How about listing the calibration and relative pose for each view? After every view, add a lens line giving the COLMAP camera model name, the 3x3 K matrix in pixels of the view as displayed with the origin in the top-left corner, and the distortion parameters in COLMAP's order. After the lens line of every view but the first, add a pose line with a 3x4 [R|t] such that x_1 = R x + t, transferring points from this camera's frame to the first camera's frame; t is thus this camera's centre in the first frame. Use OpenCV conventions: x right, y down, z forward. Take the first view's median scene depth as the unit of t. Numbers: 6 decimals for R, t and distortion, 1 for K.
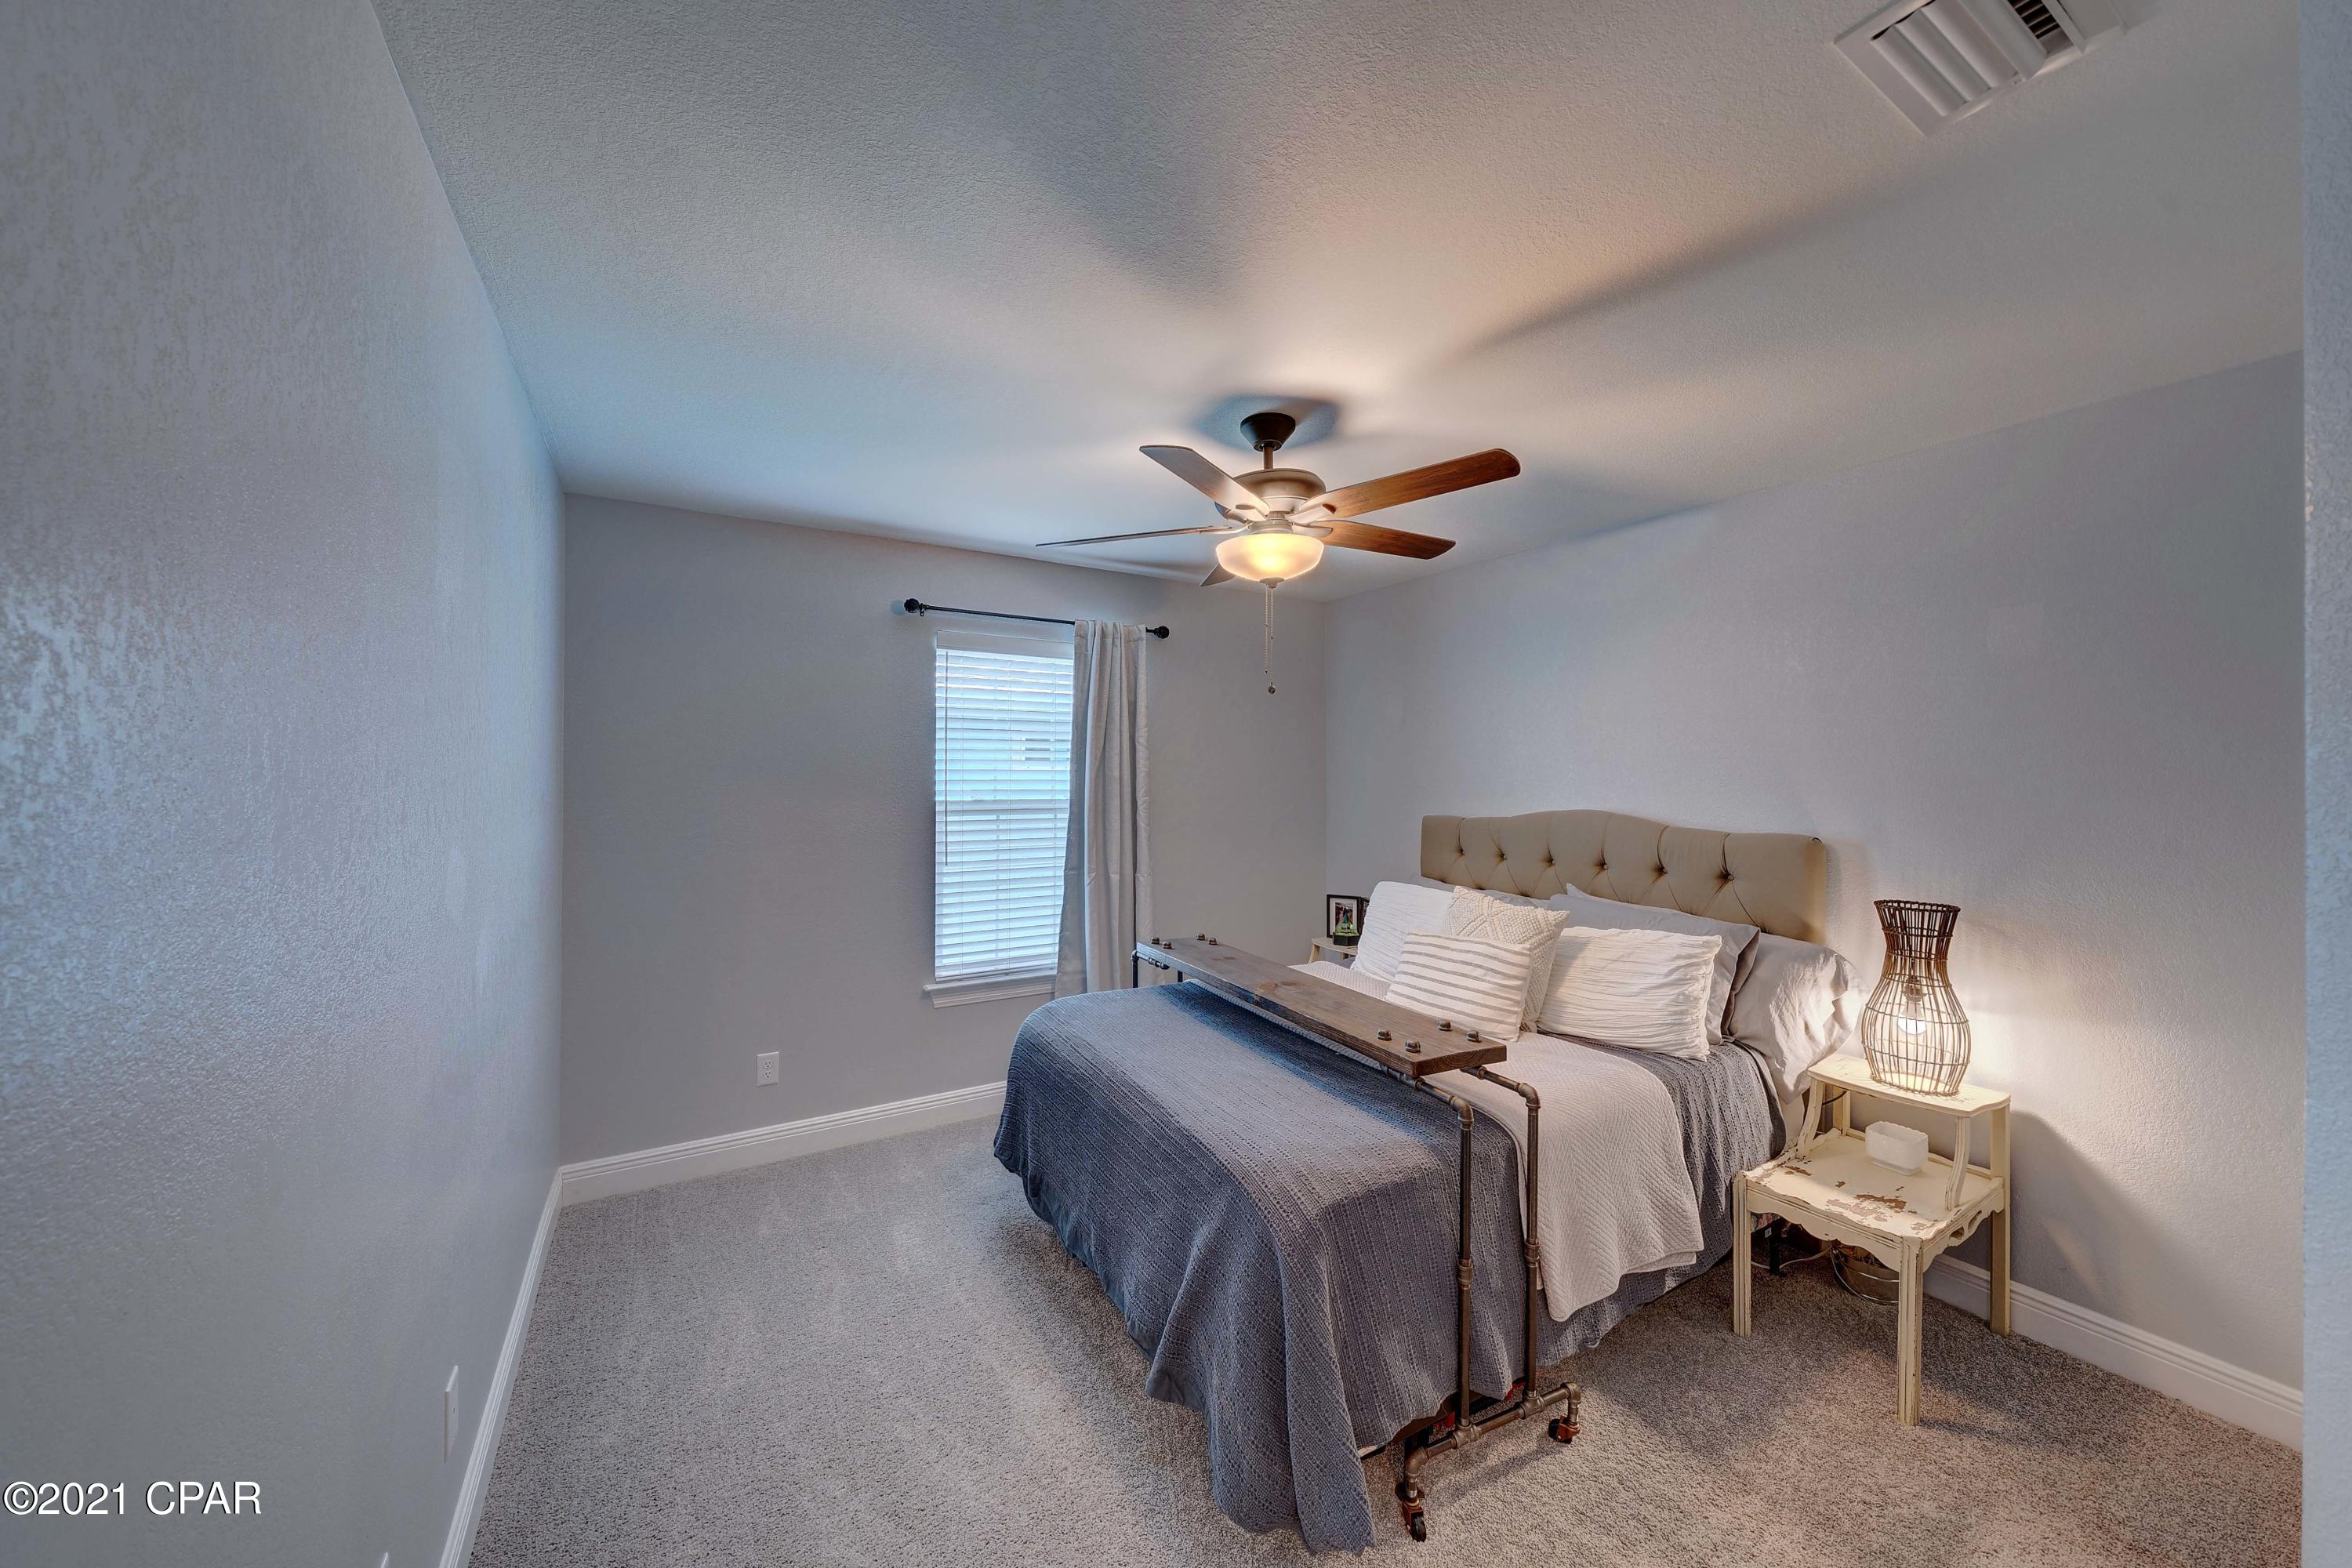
lens RADIAL K [[821.8, 0, 1174.0], [0, 821.8, 778.5], [0, 0, 1]] dist [-0.002361, -0.000190]
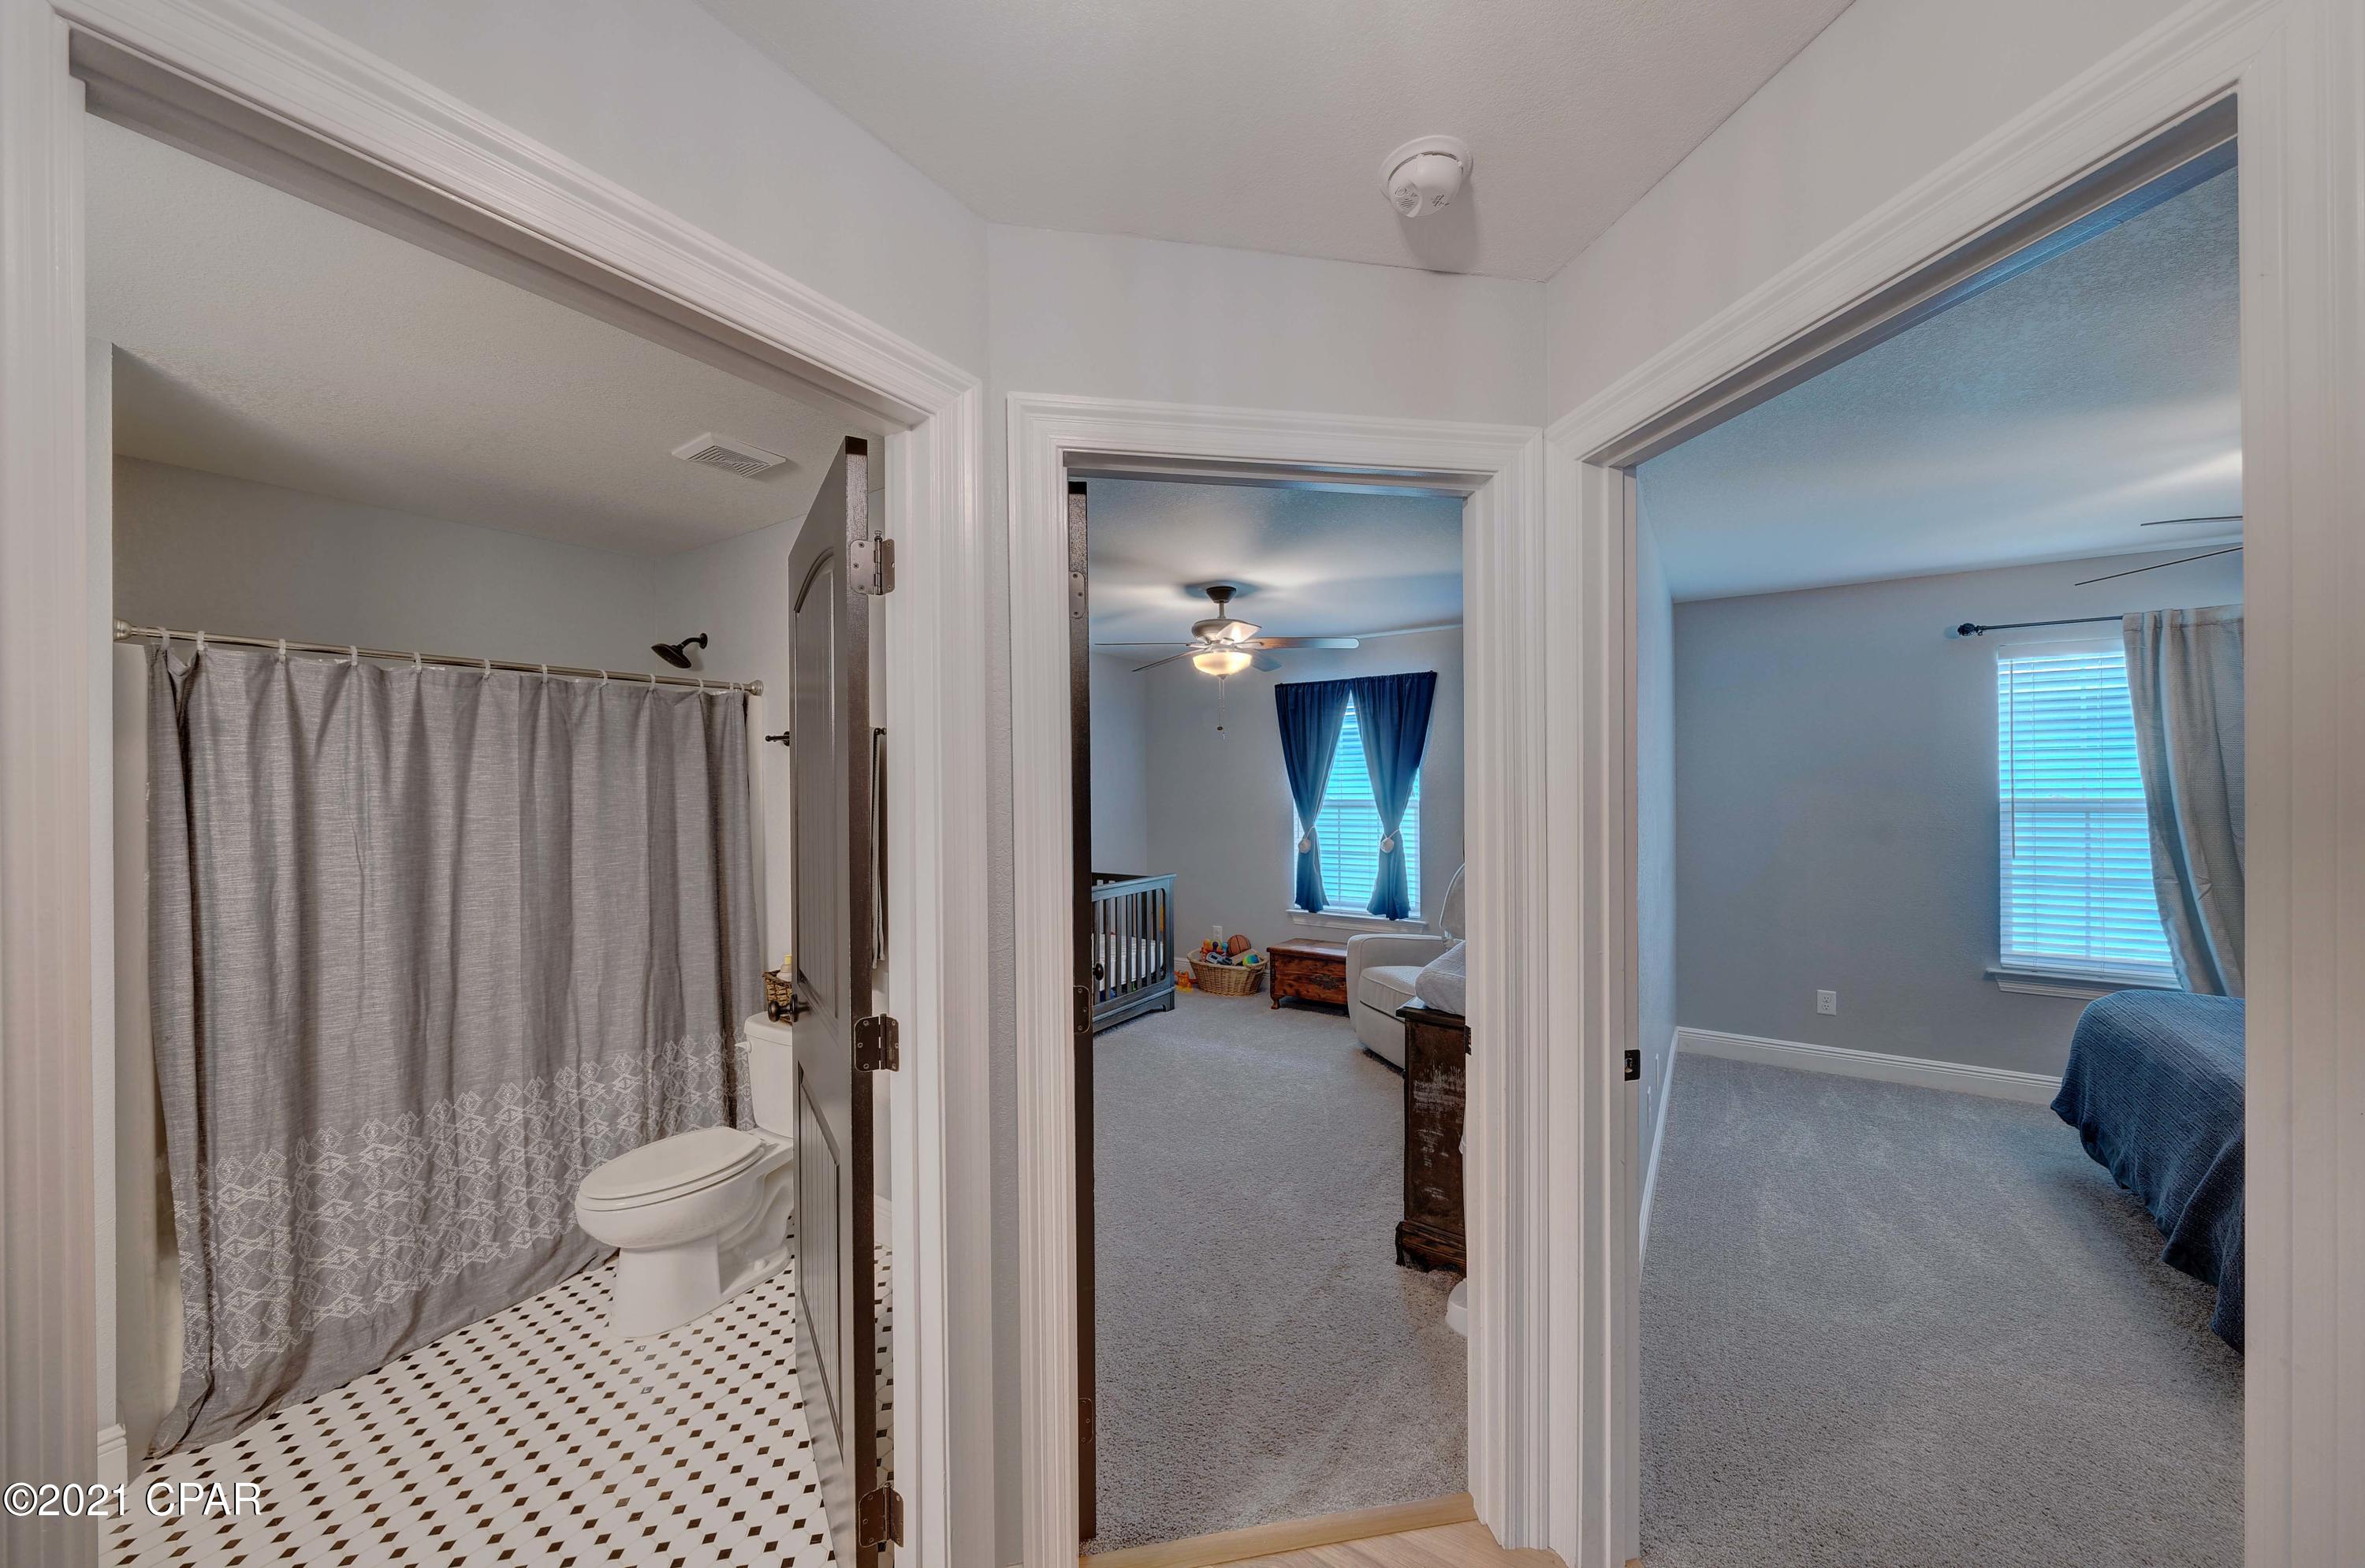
lens RADIAL K [[826.3, 0, 1178.6], [0, 826.3, 787.8], [0, 0, 1]] dist [-0.002361, -0.000190]
pose [[0.429983, -0.004264, -0.902827, 0.283381], [0.010787, 0.999942, 0.000415, -0.002072], [0.902773, -0.009918, 0.430004, -0.561411]]
